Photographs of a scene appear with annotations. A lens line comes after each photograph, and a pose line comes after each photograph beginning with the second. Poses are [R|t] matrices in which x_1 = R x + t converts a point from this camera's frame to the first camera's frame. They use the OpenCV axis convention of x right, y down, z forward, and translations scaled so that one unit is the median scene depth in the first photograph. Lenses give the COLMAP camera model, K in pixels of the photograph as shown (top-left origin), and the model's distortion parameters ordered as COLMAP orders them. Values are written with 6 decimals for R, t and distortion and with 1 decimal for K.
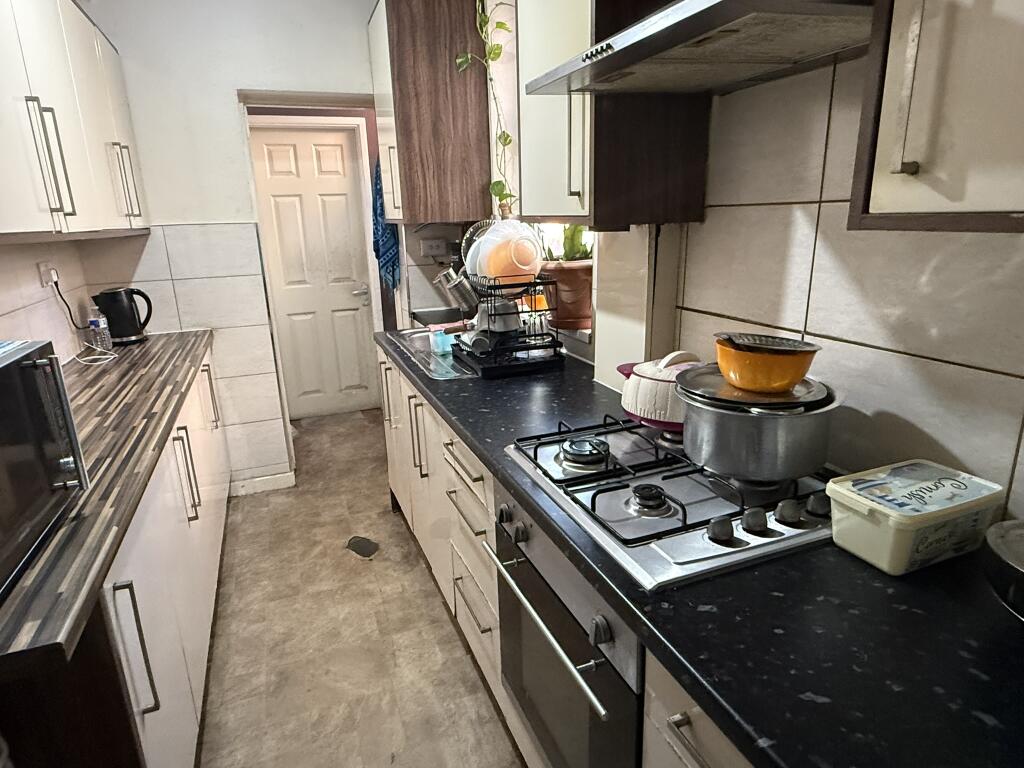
lens RADIAL K [[609.9, 0, 511.0], [0, 609.9, 384.7], [0, 0, 1]] dist [0.006972, 0.000828]
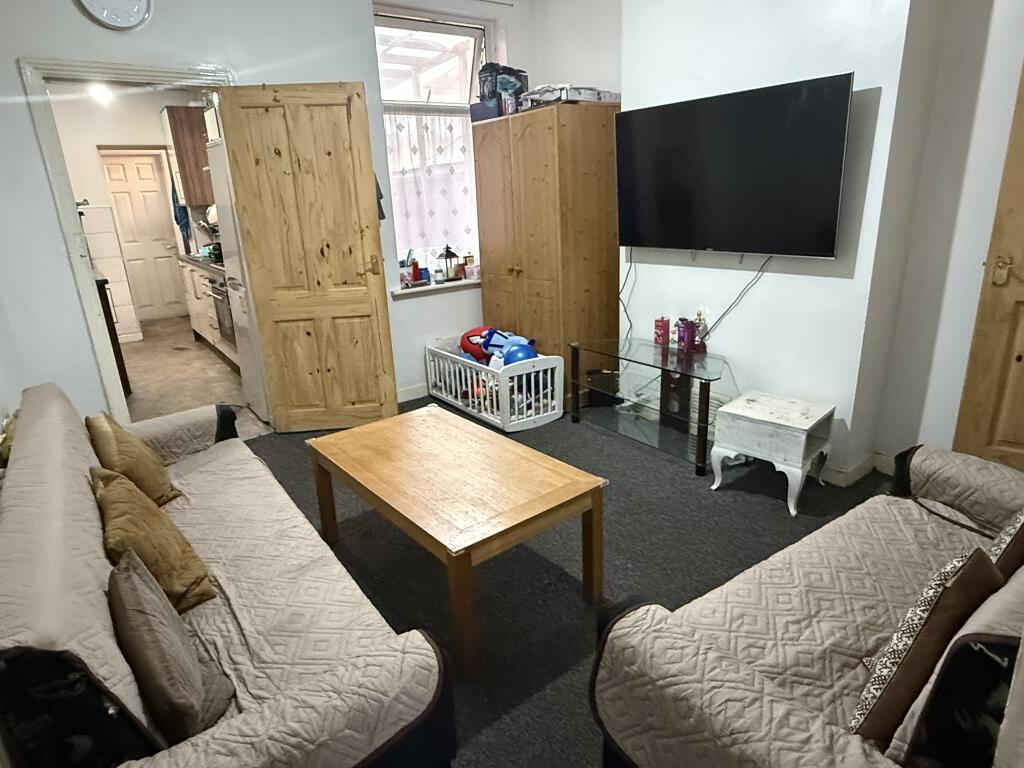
lens RADIAL K [[609.9, 0, 506.3], [0, 609.9, 381.2], [0, 0, 1]] dist [0.006972, 0.000828]
pose [[0.969628, -0.086950, 0.228607, 0.248956], [0.084537, 0.996213, 0.020344, 0.275928], [-0.229510, -0.000401, 0.973306, -0.925479]]
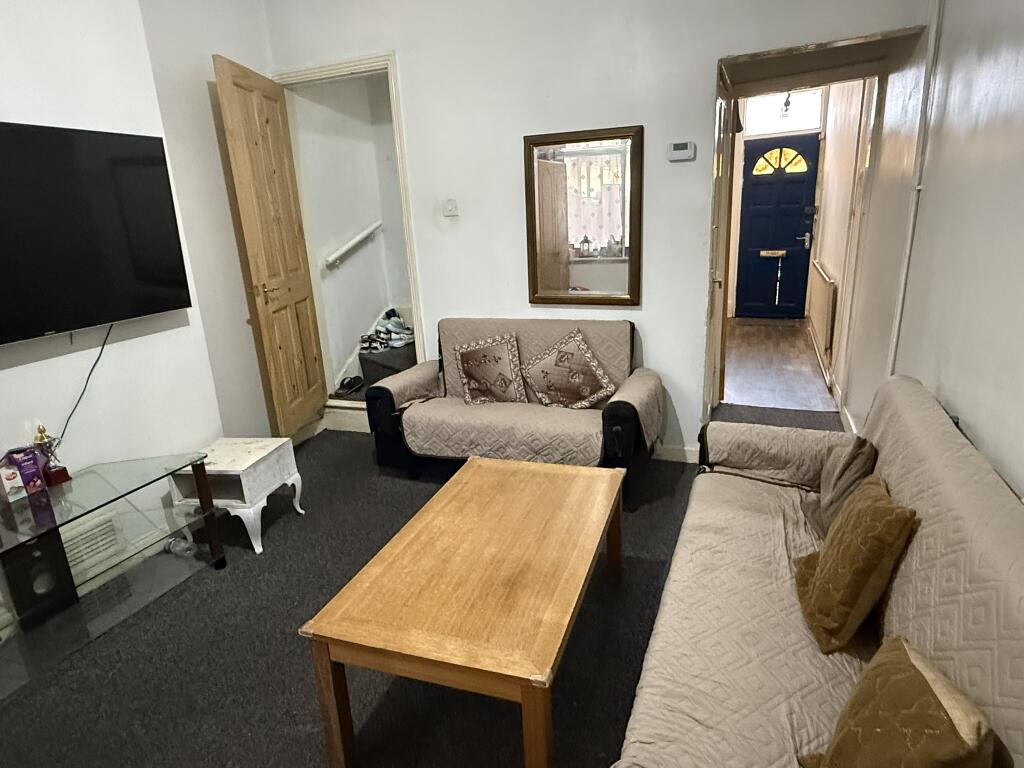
lens RADIAL K [[609.9, 0, 507.3], [0, 609.9, 384.3], [0, 0, 1]] dist [0.006972, 0.000828]
pose [[-0.721829, -0.124137, 0.680848, -1.300358], [0.267244, 0.857478, 0.439672, -1.127515], [-0.638392, 0.499320, -0.585777, 3.974876]]
